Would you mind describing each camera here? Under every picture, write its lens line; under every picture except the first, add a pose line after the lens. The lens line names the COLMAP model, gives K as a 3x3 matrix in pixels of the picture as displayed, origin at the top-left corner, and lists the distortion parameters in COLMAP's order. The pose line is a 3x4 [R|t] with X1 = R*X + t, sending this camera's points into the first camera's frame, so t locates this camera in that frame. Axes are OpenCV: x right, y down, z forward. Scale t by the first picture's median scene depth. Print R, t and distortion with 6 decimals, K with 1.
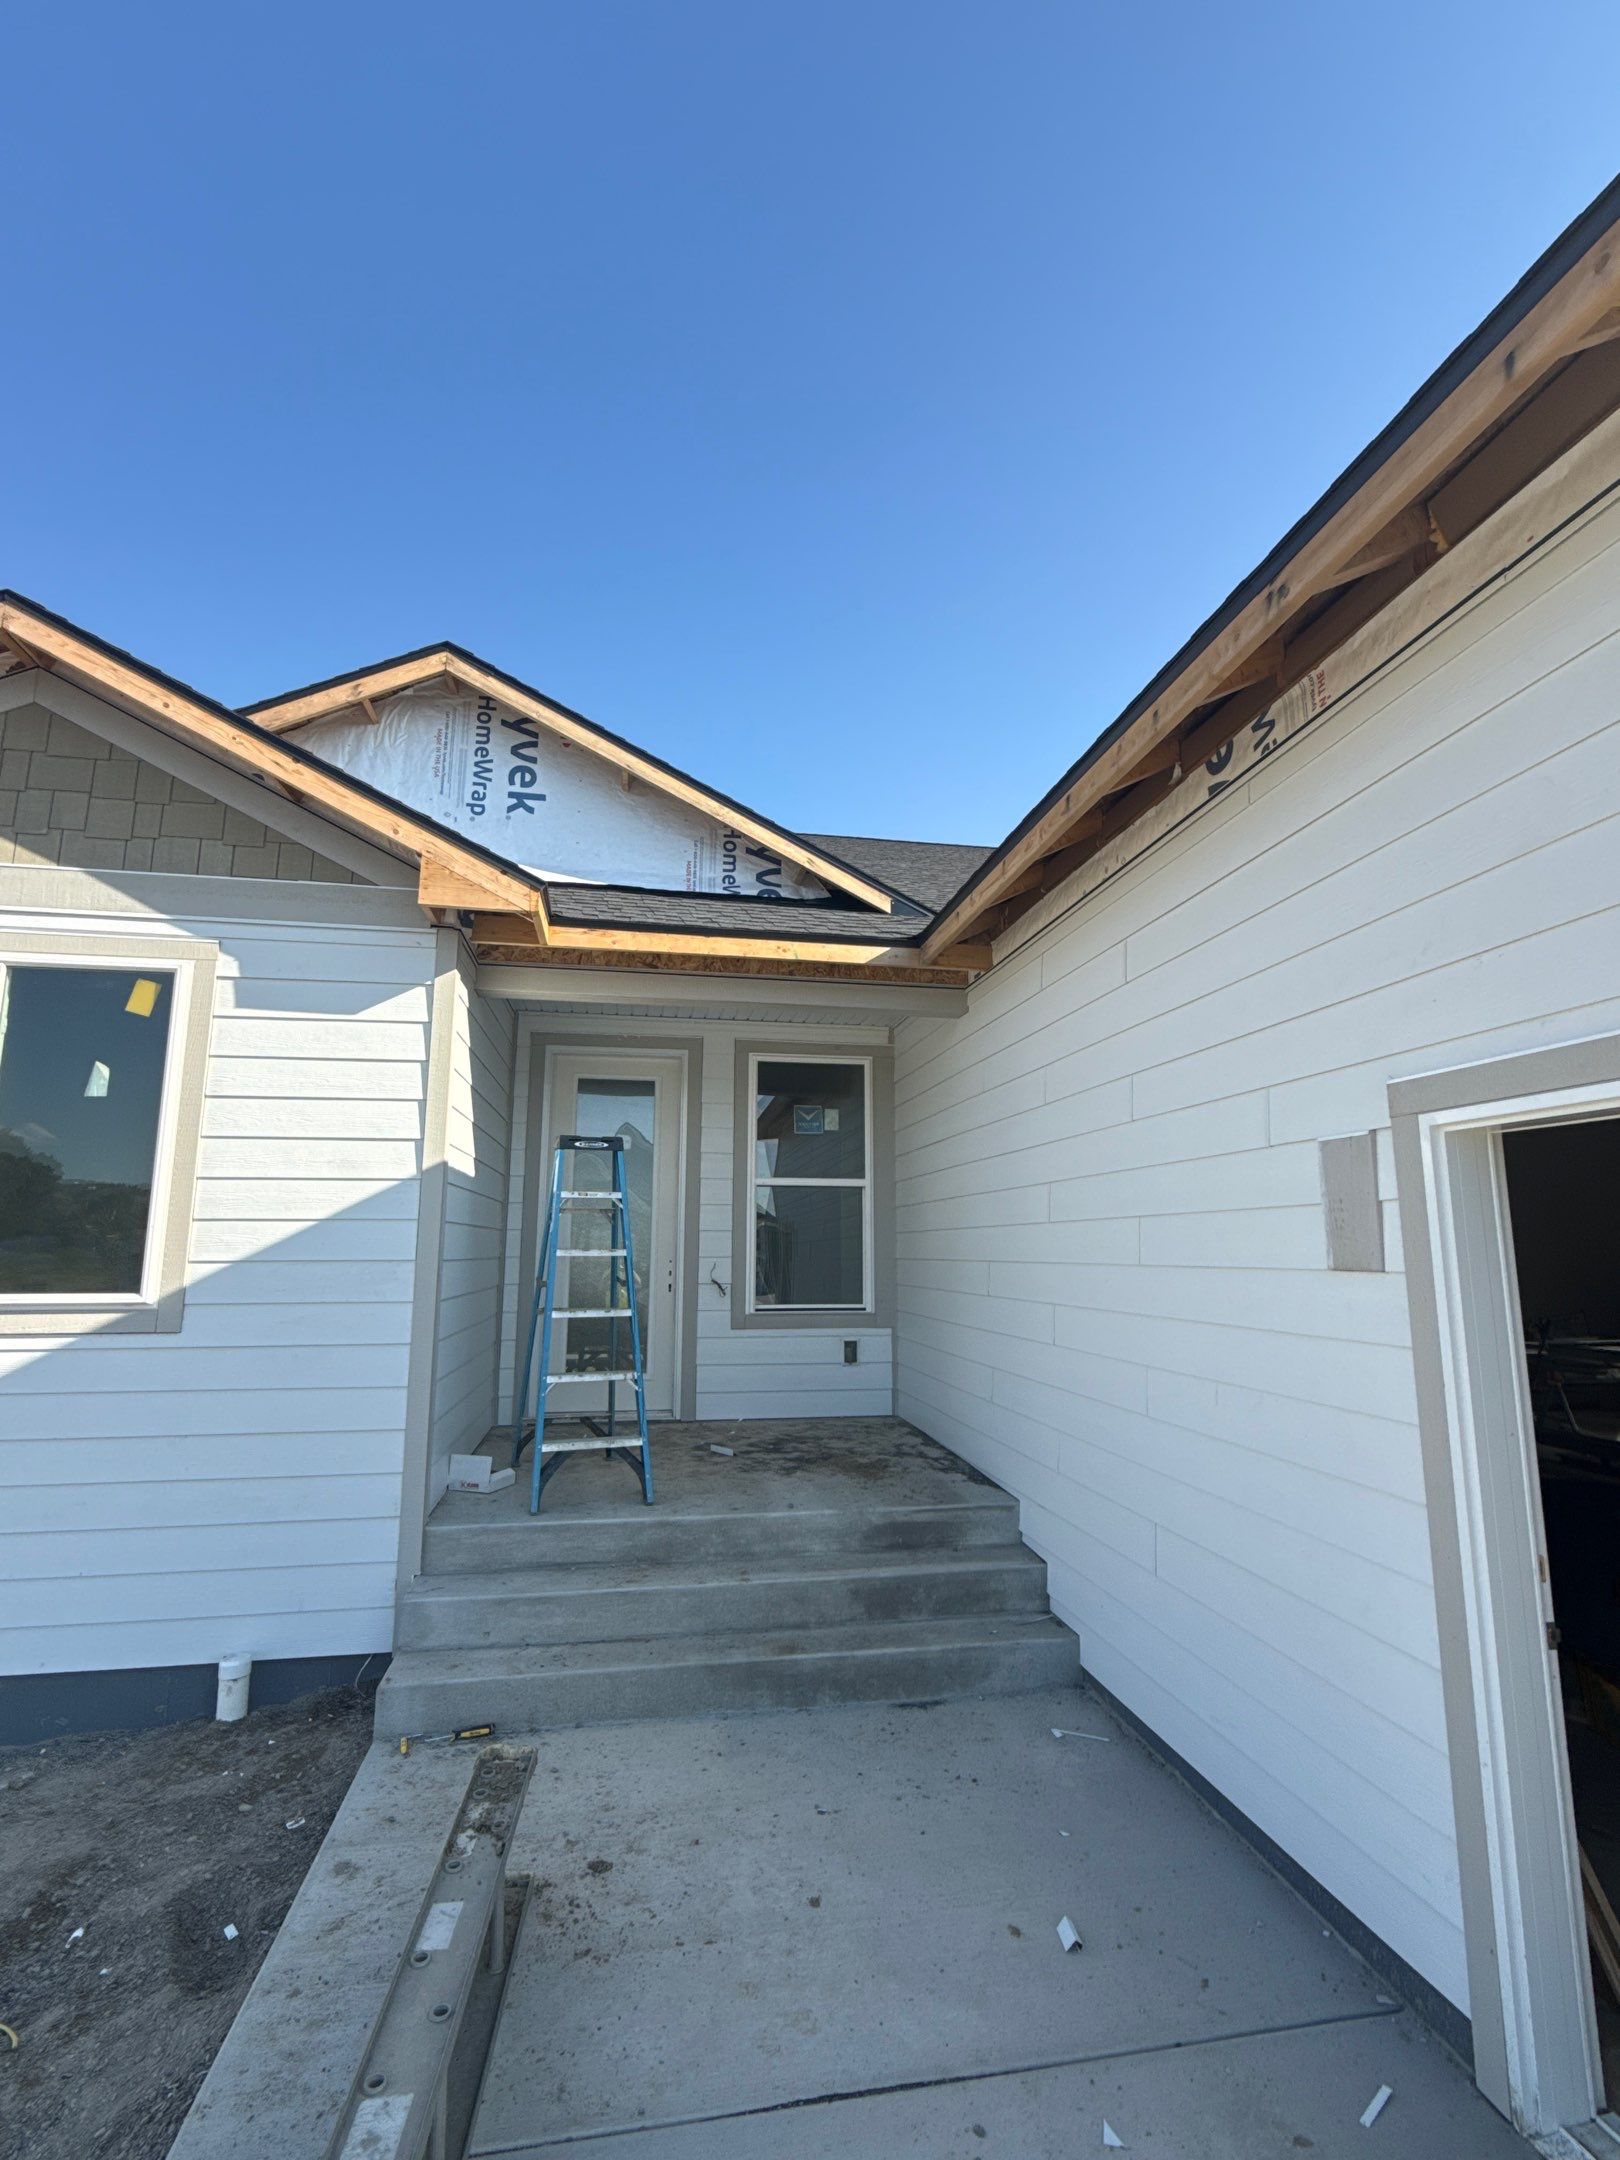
lens RADIAL K [[1015.9, 0, 814.4], [0, 1015.9, 1079.5], [0, 0, 1]] dist [-0.001631, 0.001063]
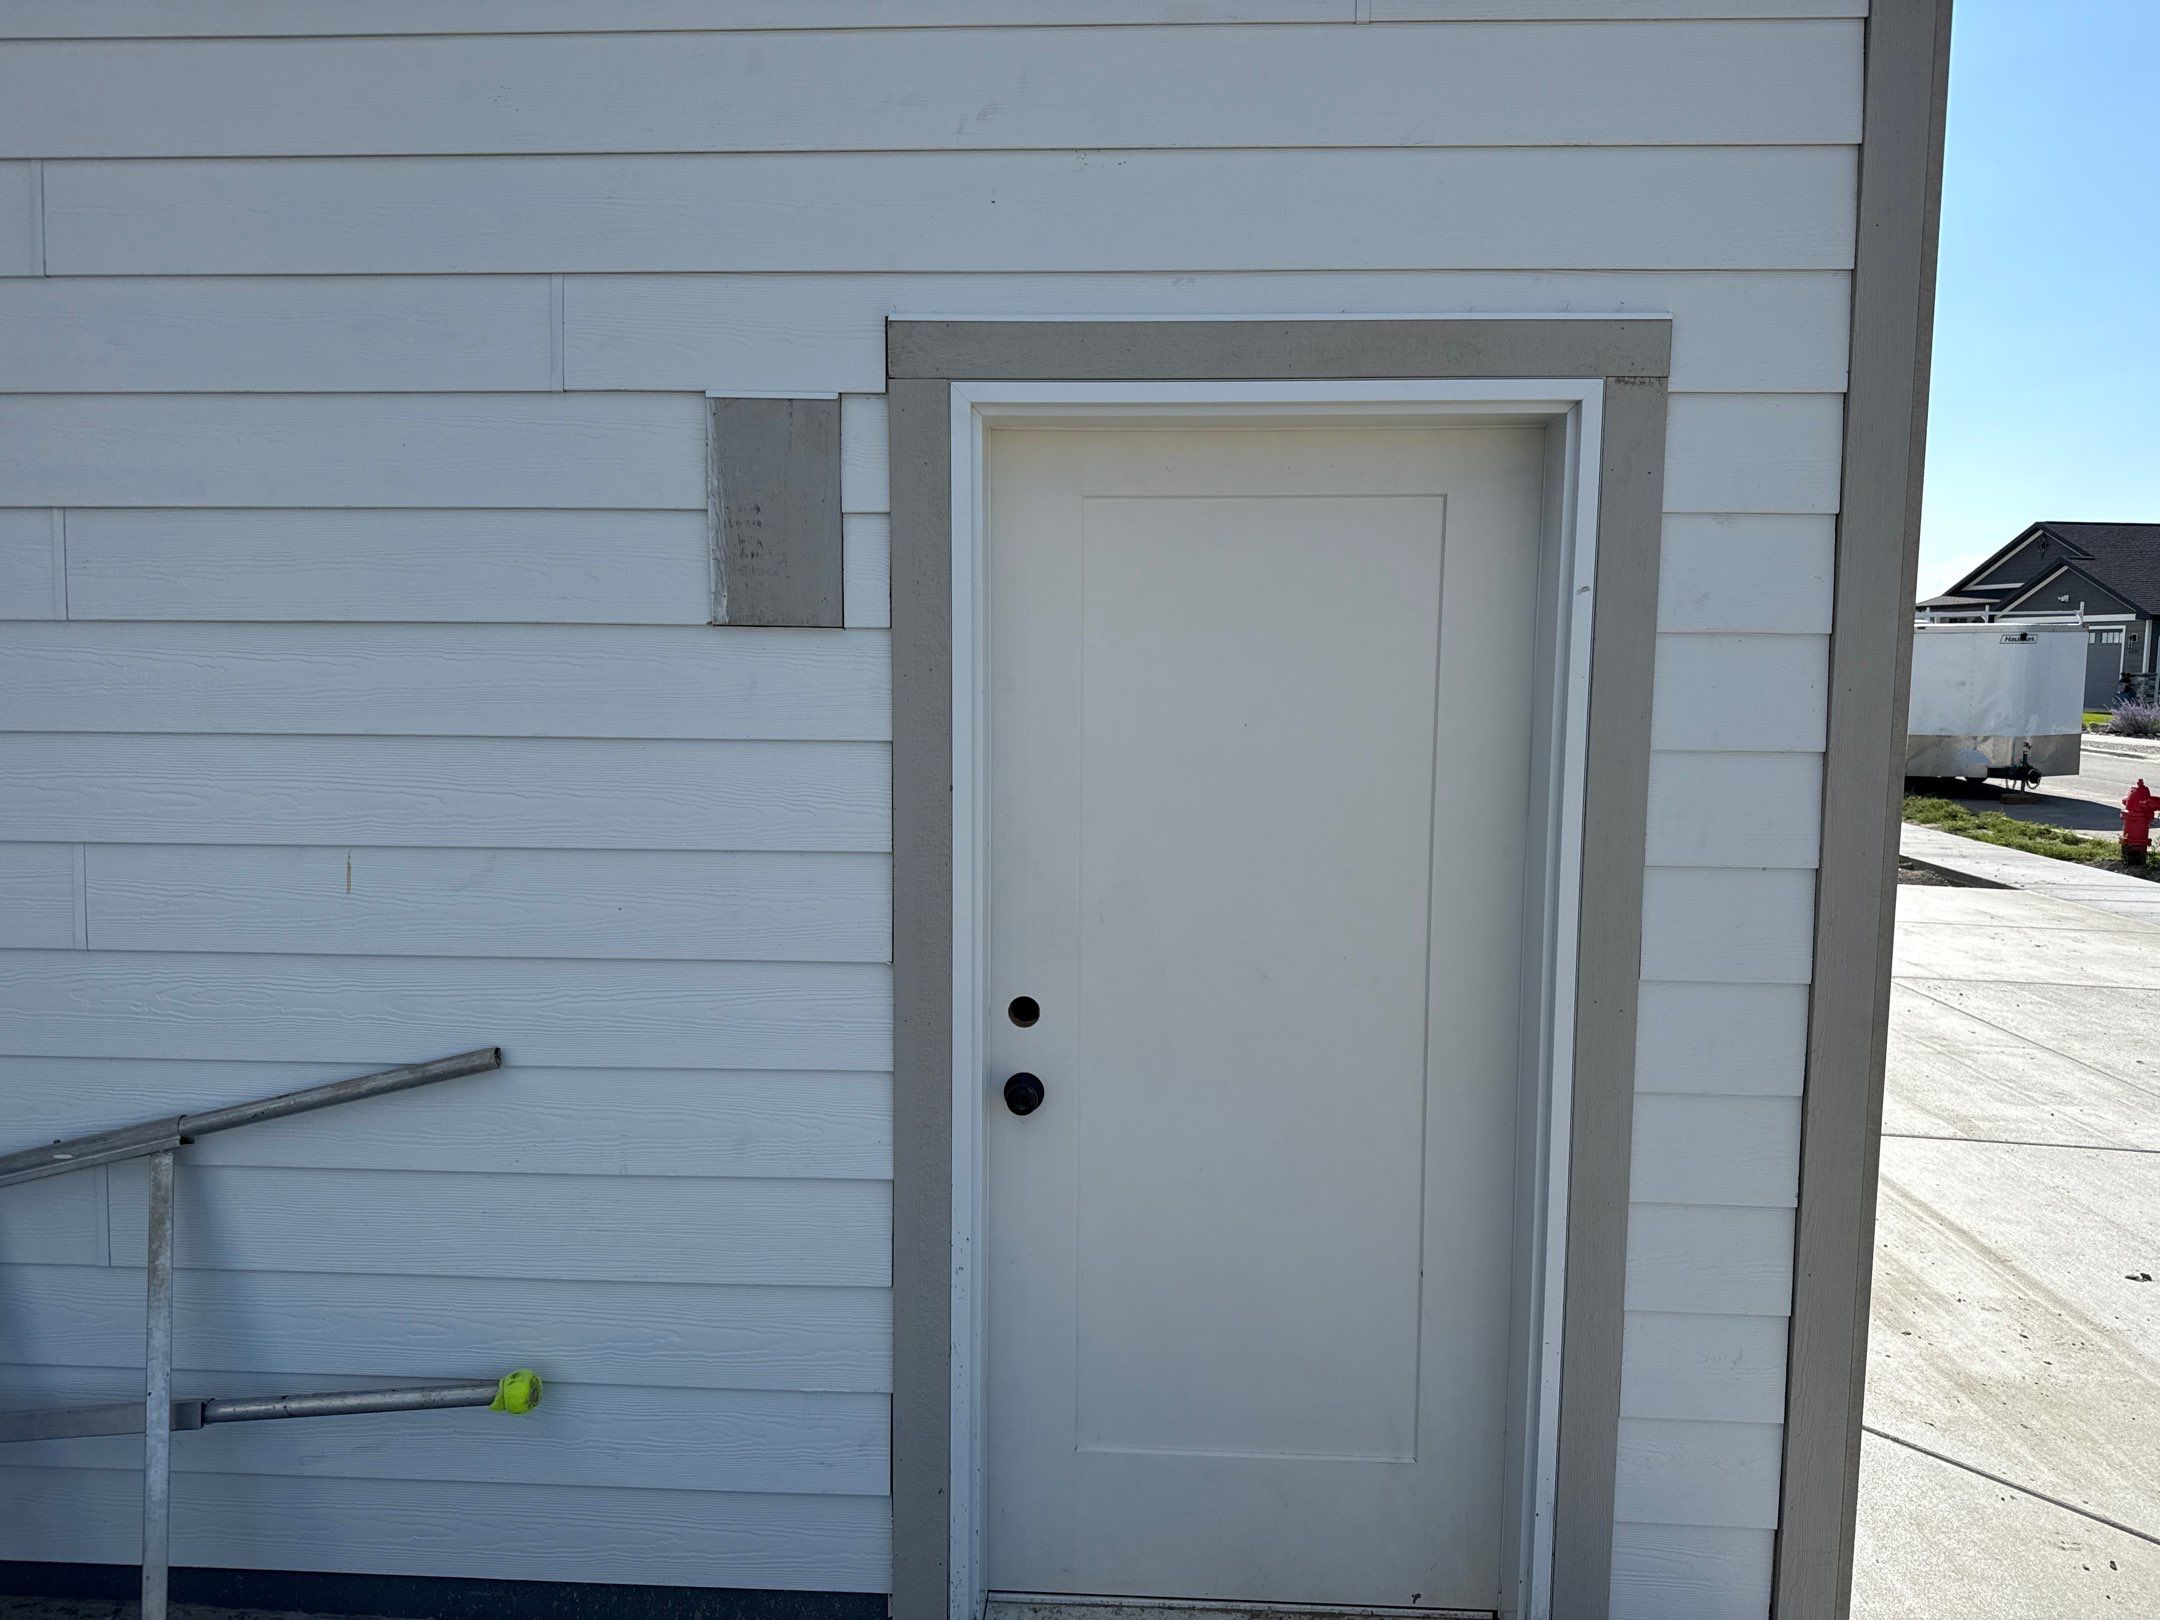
lens RADIAL K [[1450.7, 0, 1080.9], [0, 1450.7, 806.0], [0, 0, 1]] dist [0.054148, -0.001302]
pose [[0.228447, -0.097714, 0.968640, -0.166580], [-0.168034, 0.976061, 0.138092, 0.084554], [-0.958945, -0.194311, 0.206559, 0.370927]]
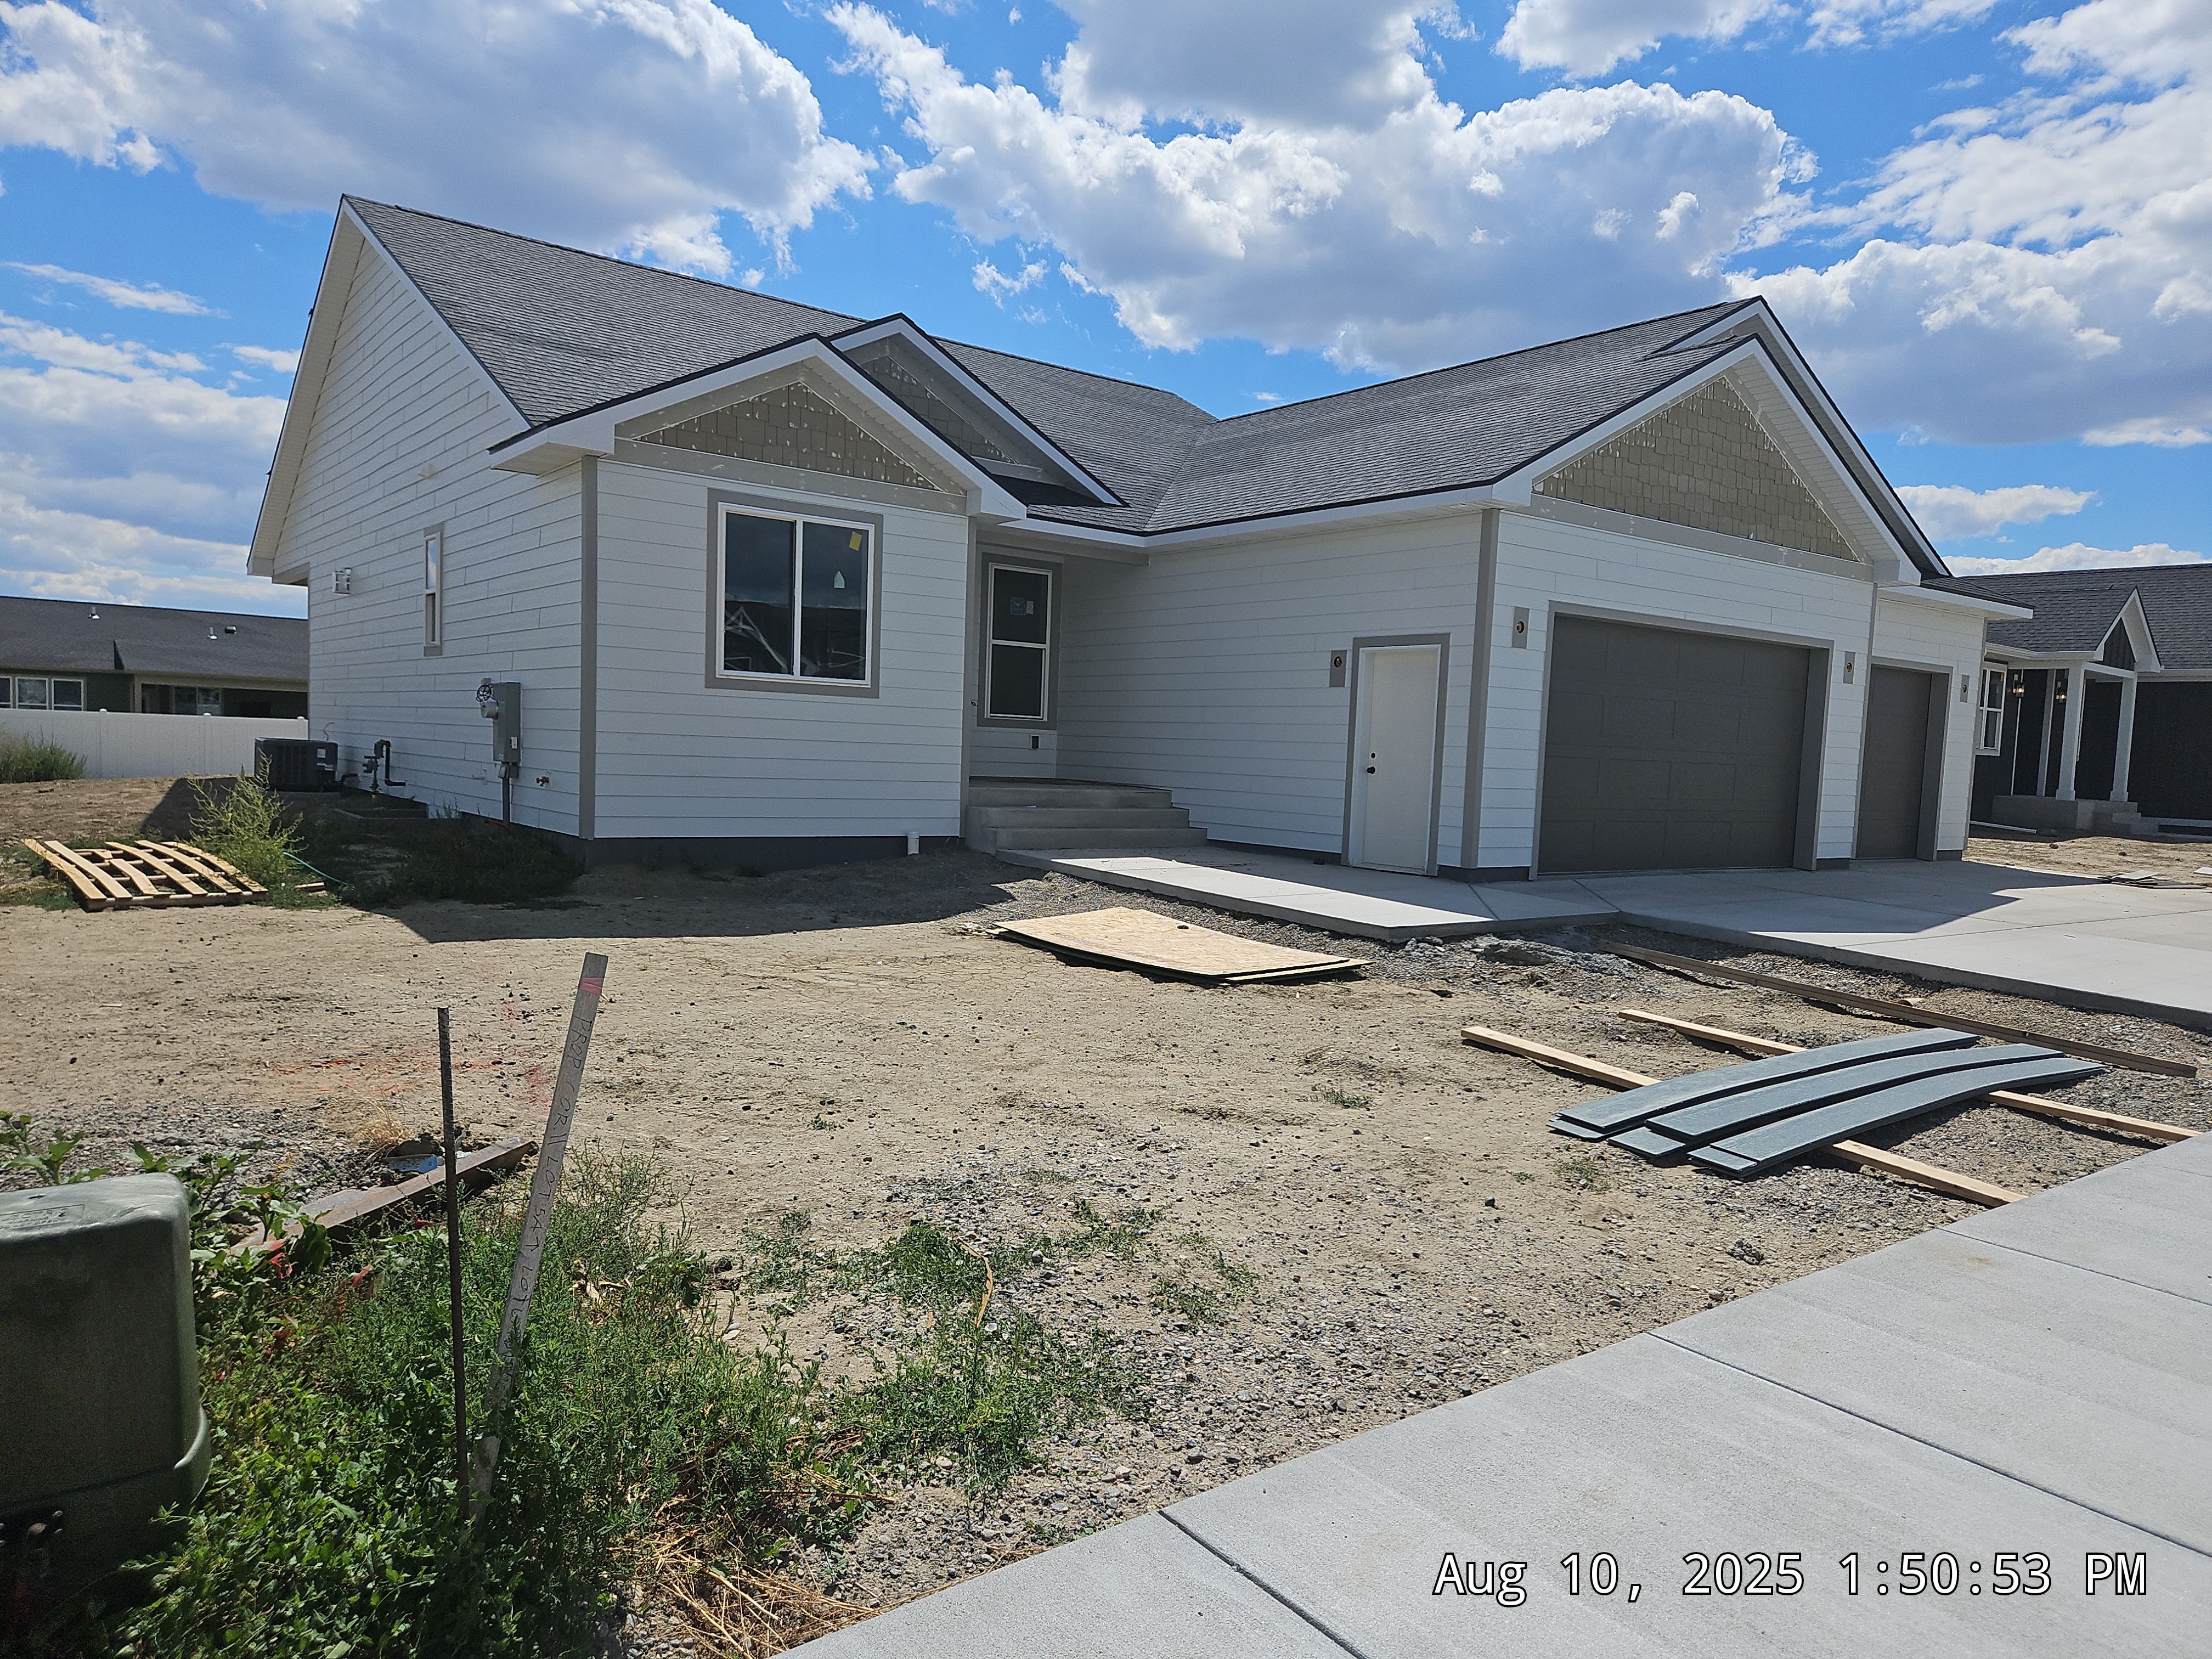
lens RADIAL K [[1470.1, 0, 1107.1], [0, 1470.1, 871.8], [0, 0, 1]] dist [0.042681, -0.001227]
pose [[0.889636, -0.004213, 0.456651, -1.602723], [-0.112651, 0.967032, 0.228384, -0.176246], [-0.442558, -0.254621, 0.859832, -2.054877]]
